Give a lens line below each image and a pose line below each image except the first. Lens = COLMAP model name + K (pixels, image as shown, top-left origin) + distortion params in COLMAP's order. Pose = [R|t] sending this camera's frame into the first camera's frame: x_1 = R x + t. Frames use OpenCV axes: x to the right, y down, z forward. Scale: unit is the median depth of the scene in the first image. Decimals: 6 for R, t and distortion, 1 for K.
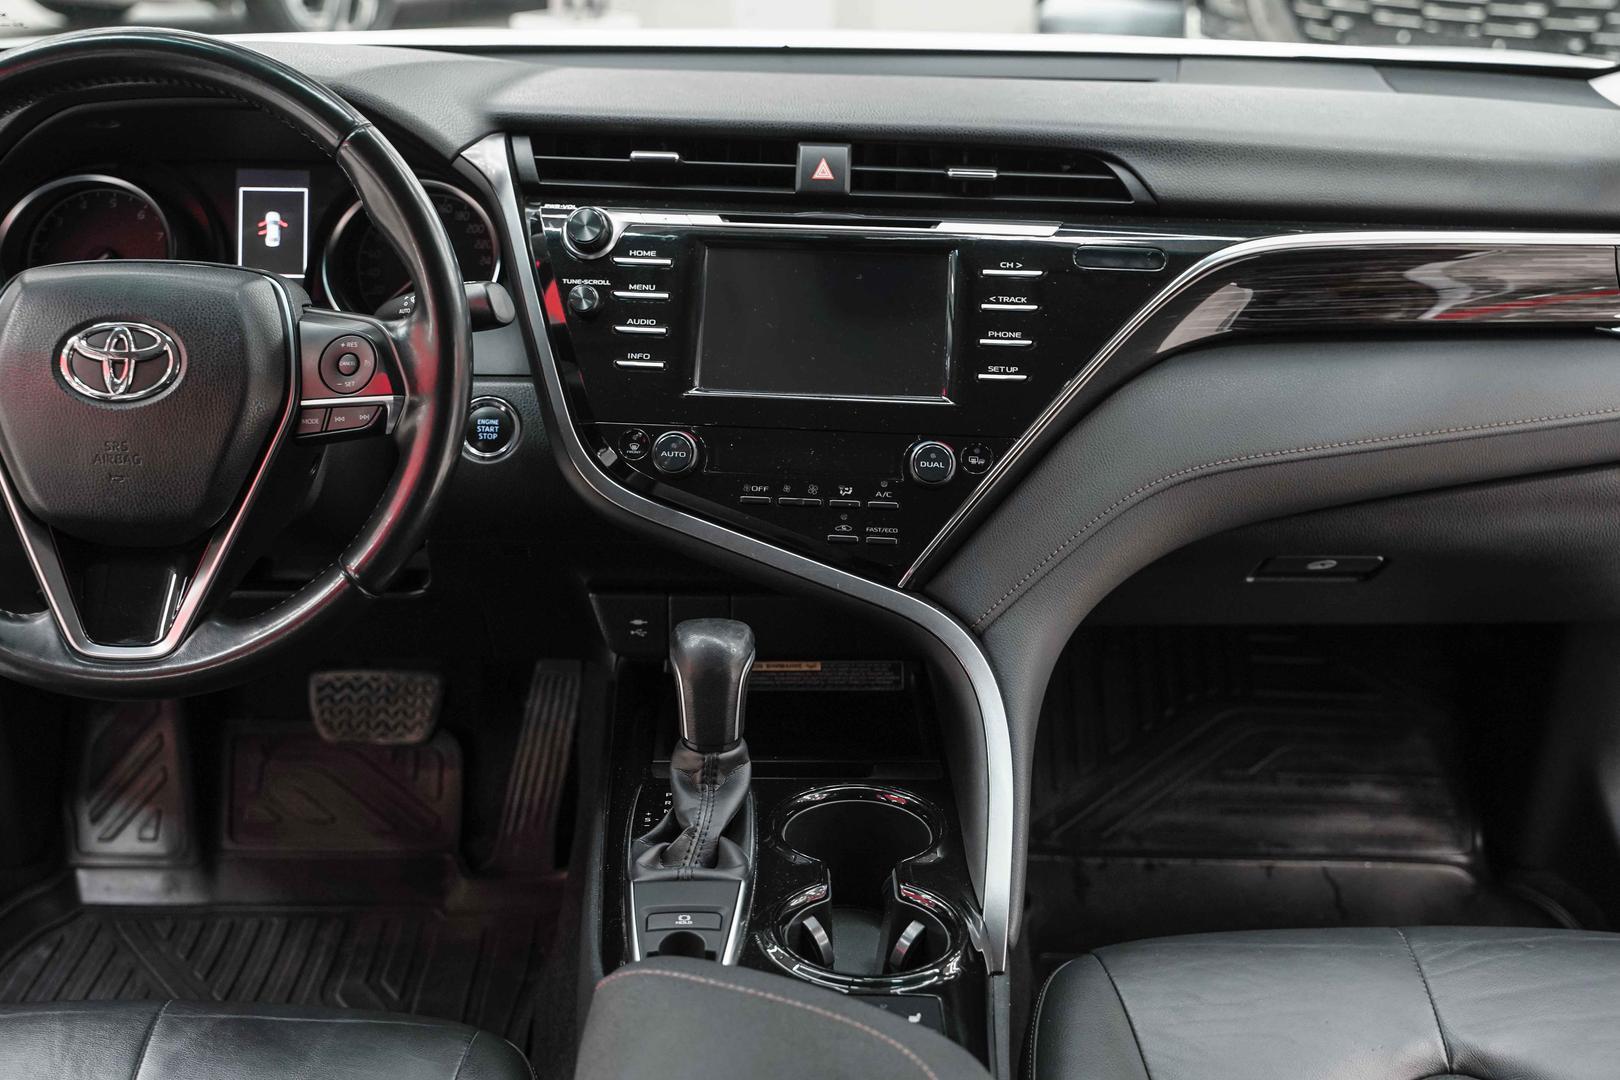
lens RADIAL K [[1925.8, 0, 810.0], [0, 1925.8, 540.0], [0, 0, 1]] dist [-0.004686, 0.000352]
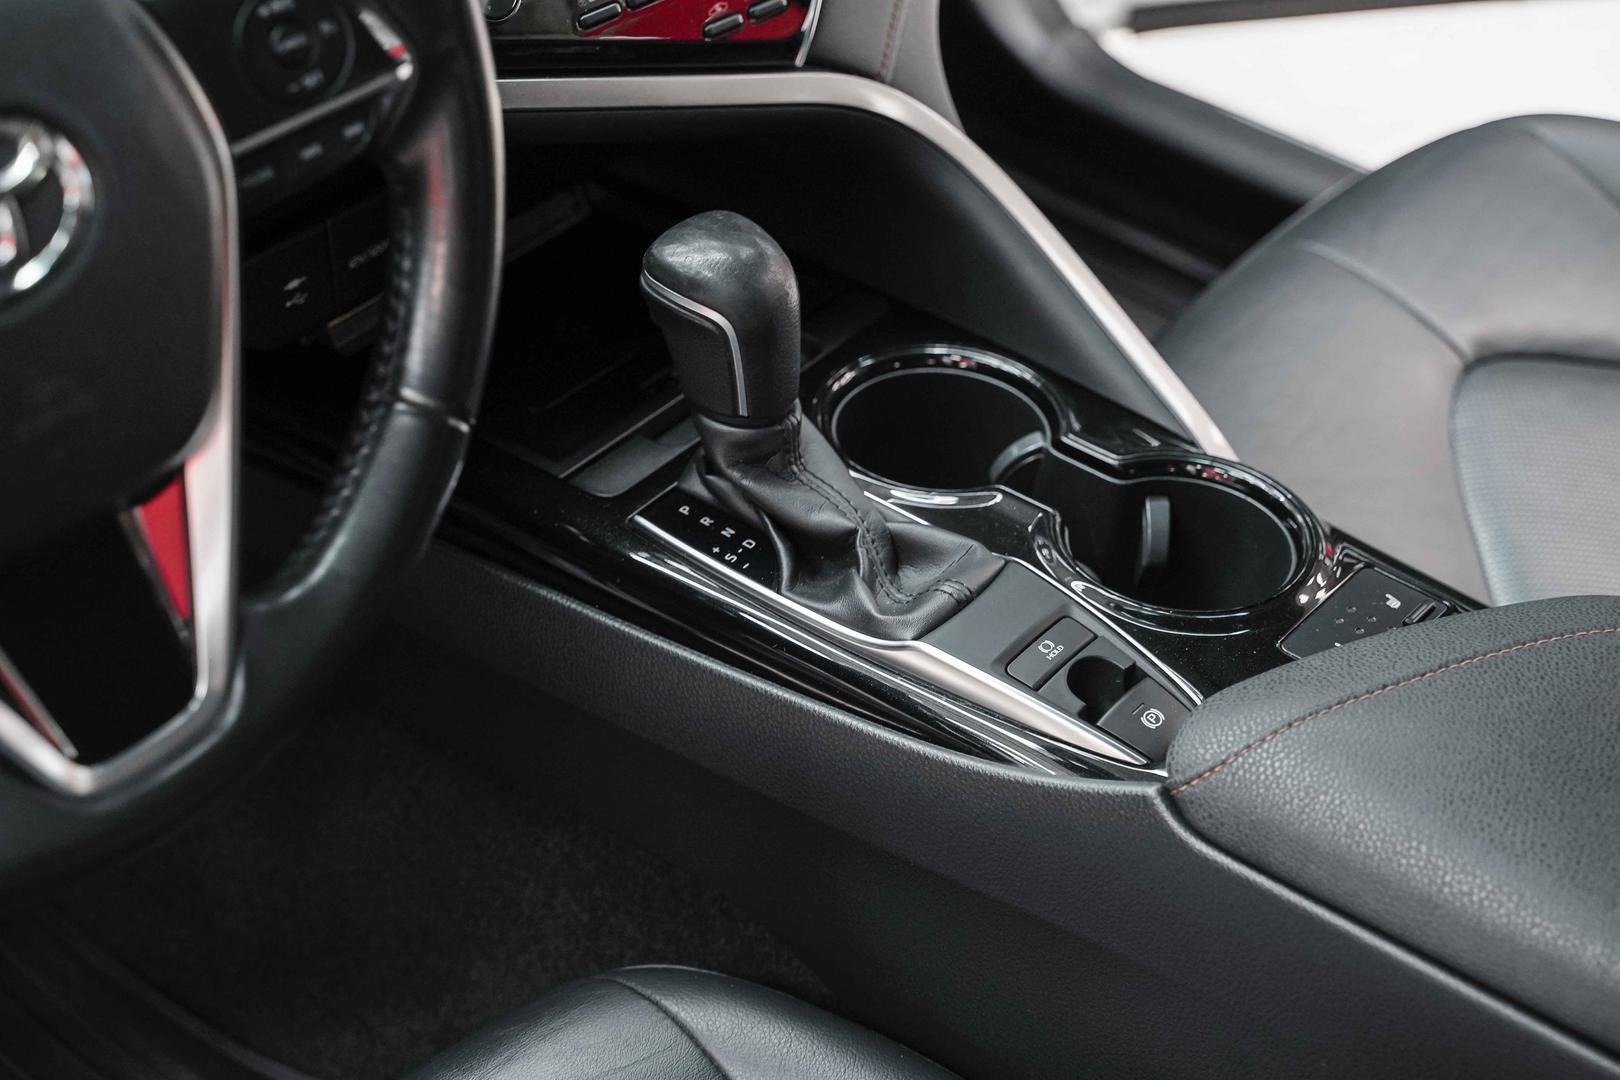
lens RADIAL K [[2624.0, 0, 810.0], [0, 2624.0, 540.0], [0, 0, 1]] dist [0.045015, 0.069419]
pose [[0.640811, -0.471558, 0.605801, -0.551396], [0.235517, 0.871816, 0.429497, -0.211767], [-0.730680, -0.132550, 0.669729, 0.368802]]
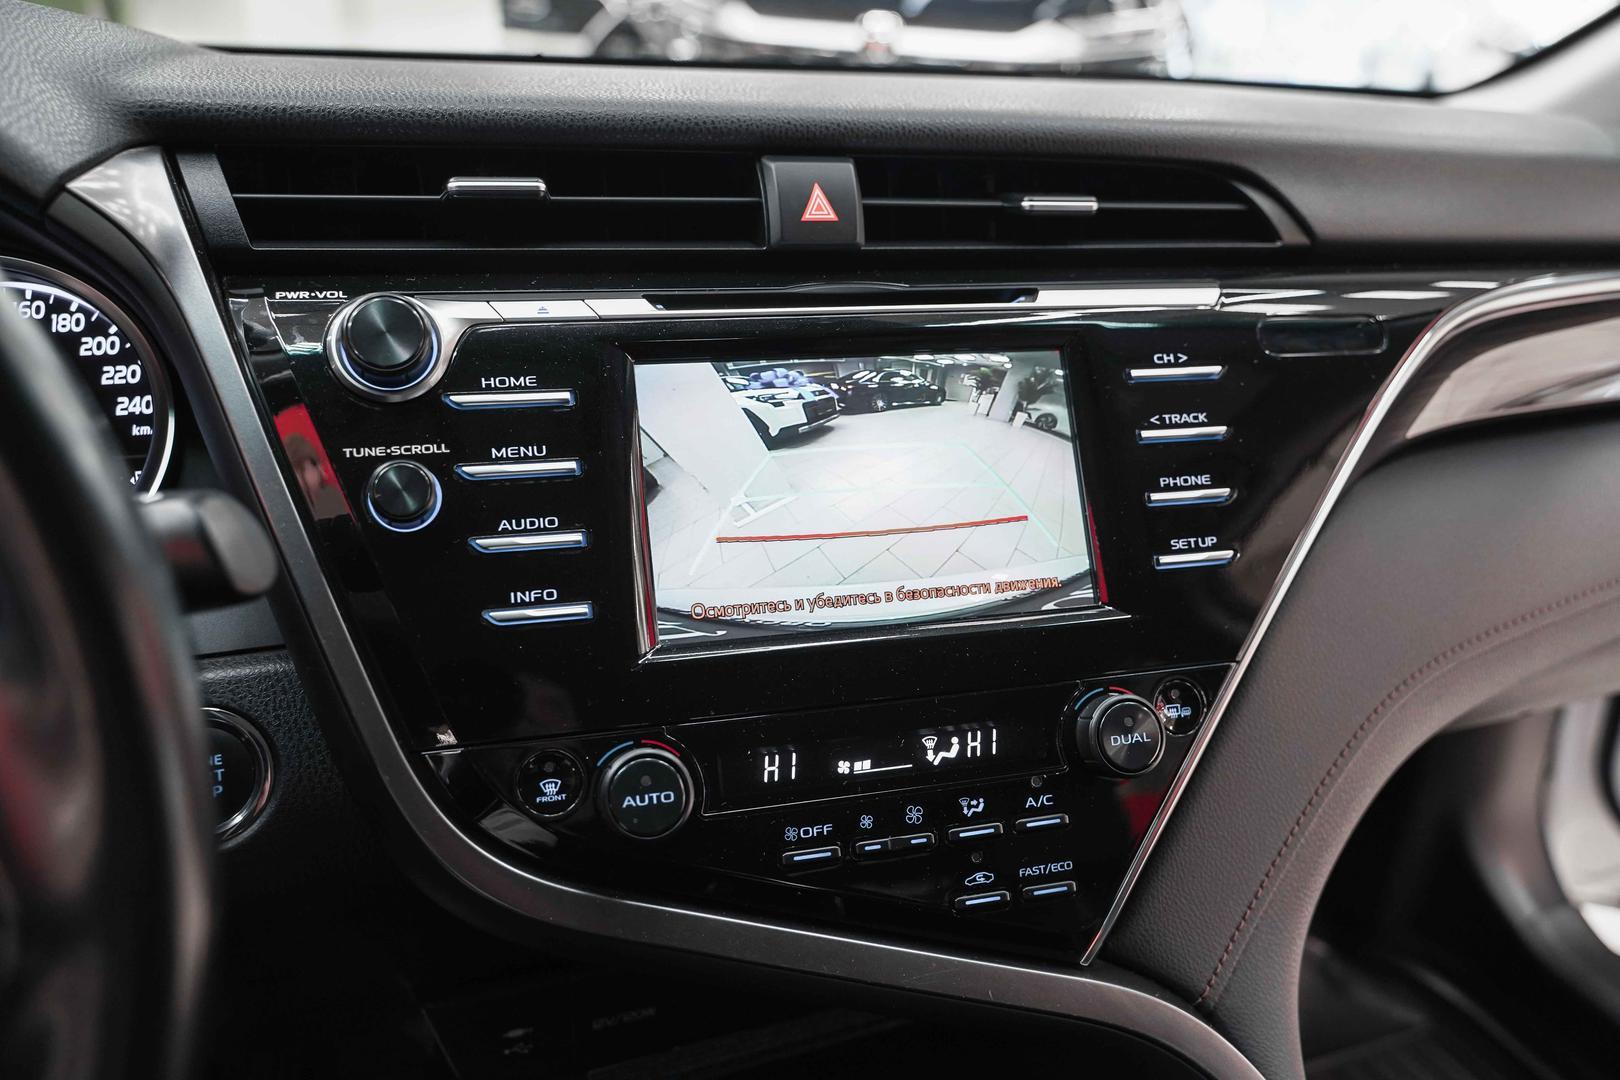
lens RADIAL K [[1319.7, 0, 815.9], [0, 1319.7, 539.3], [0, 0, 1]] dist [-0.009362, -0.002025]
pose [[0.932082, -0.111941, 0.344516, -0.134378], [0.106953, 0.993699, 0.033515, -0.112283], [-0.346097, 0.005609, 0.938182, 0.659746]]
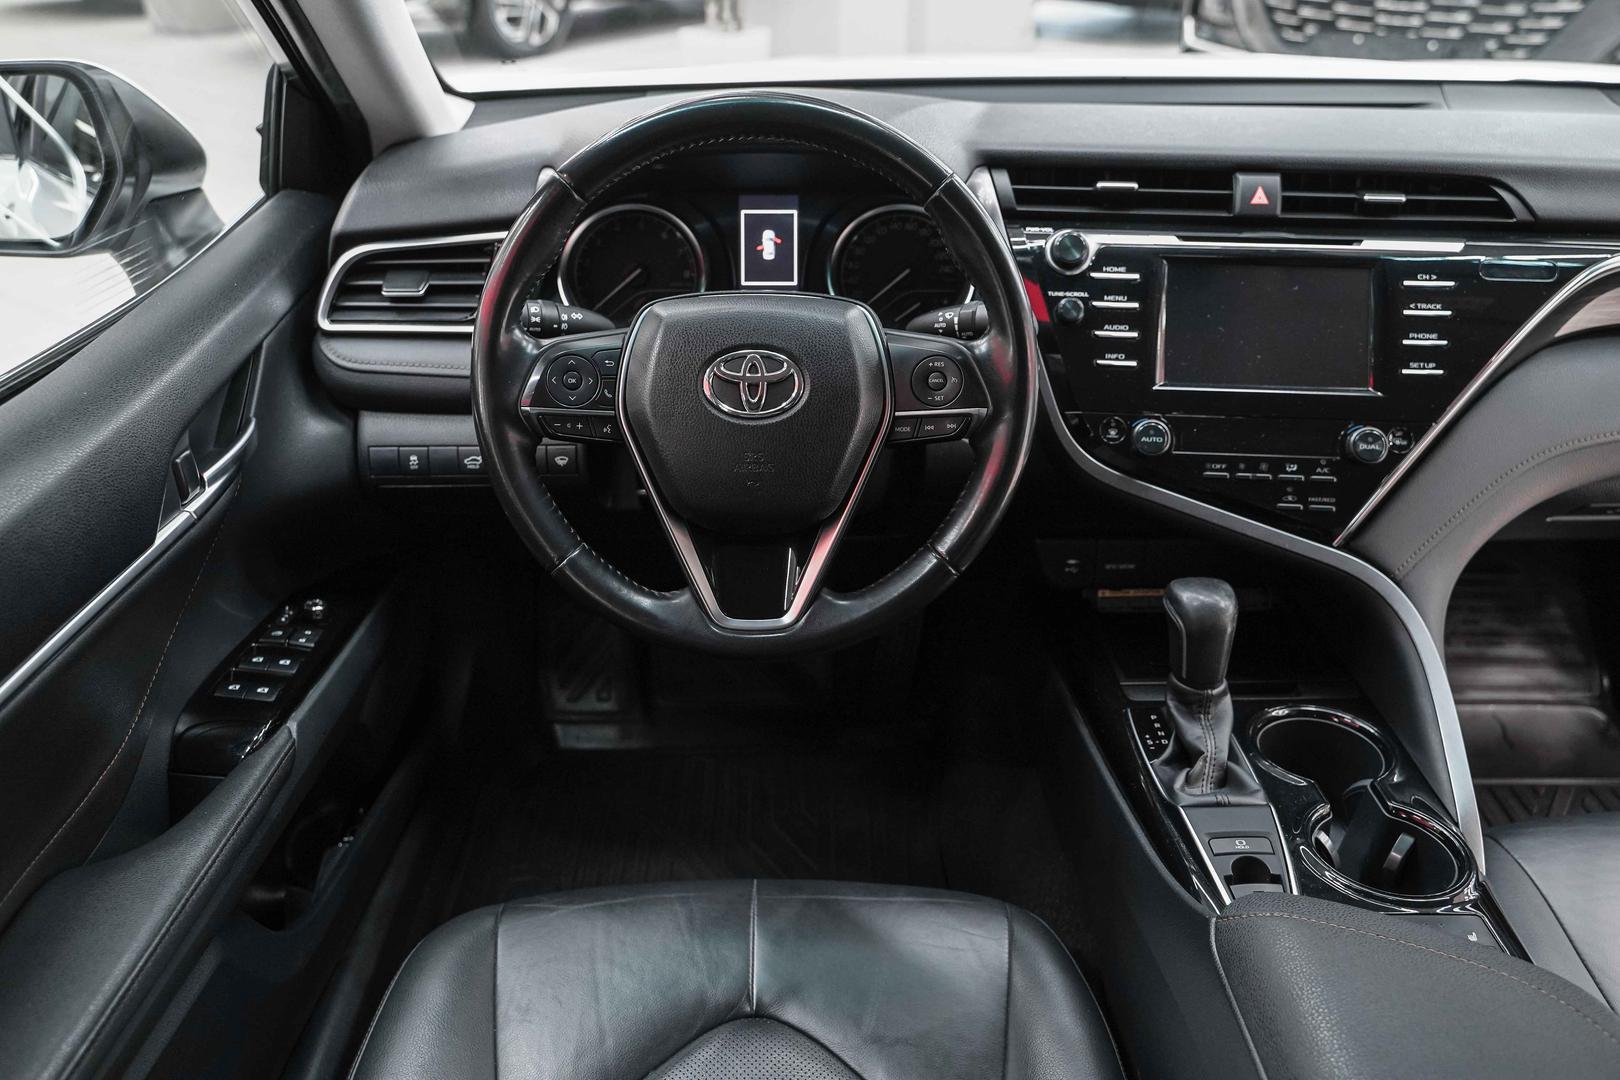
lens RADIAL K [[1319.7, 0, 815.9], [0, 1319.7, 539.3], [0, 0, 1]] dist [-0.009362, -0.002025]
pose [[0.999905, -0.011647, -0.007347, -0.270540], [0.012388, 0.993789, 0.110590, -0.074596], [0.006013, -0.110671, 0.993839, 0.159197]]
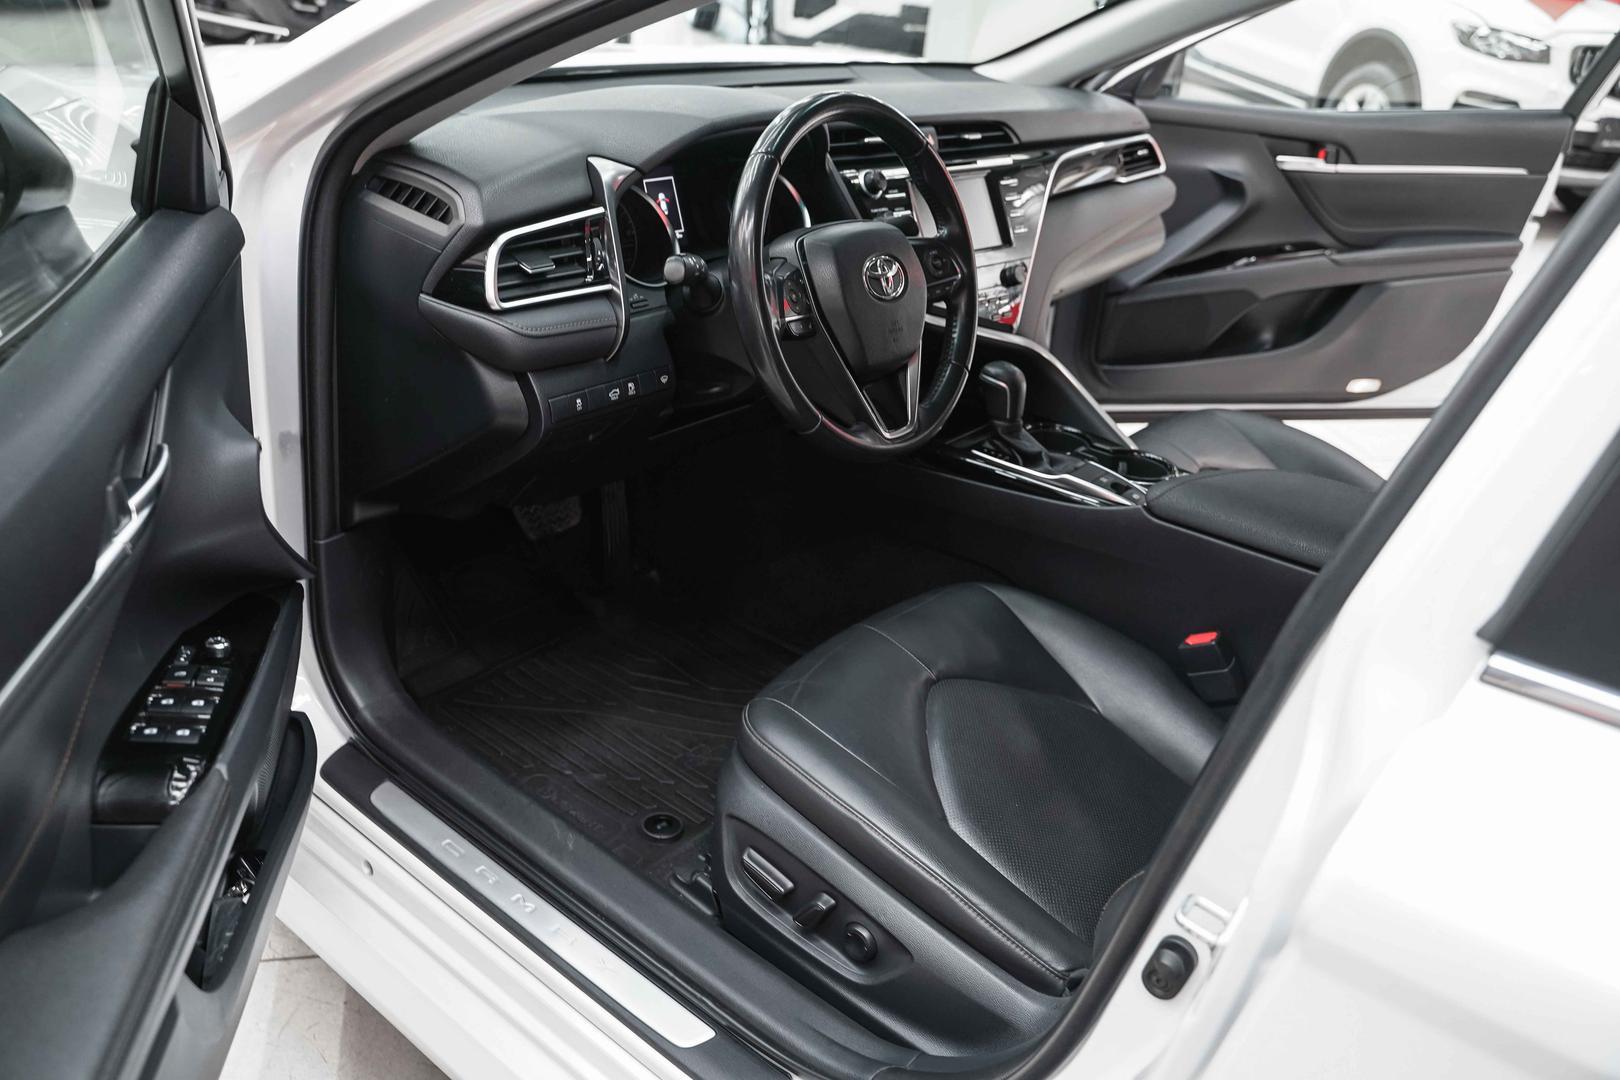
lens RADIAL K [[1319.7, 0, 815.9], [0, 1319.7, 539.3], [0, 0, 1]] dist [-0.009362, -0.002025]
pose [[0.637863, -0.295322, 0.711277, -1.191500], [0.184895, 0.955268, 0.230816, -0.136321], [-0.747626, -0.015718, 0.663934, 0.168752]]
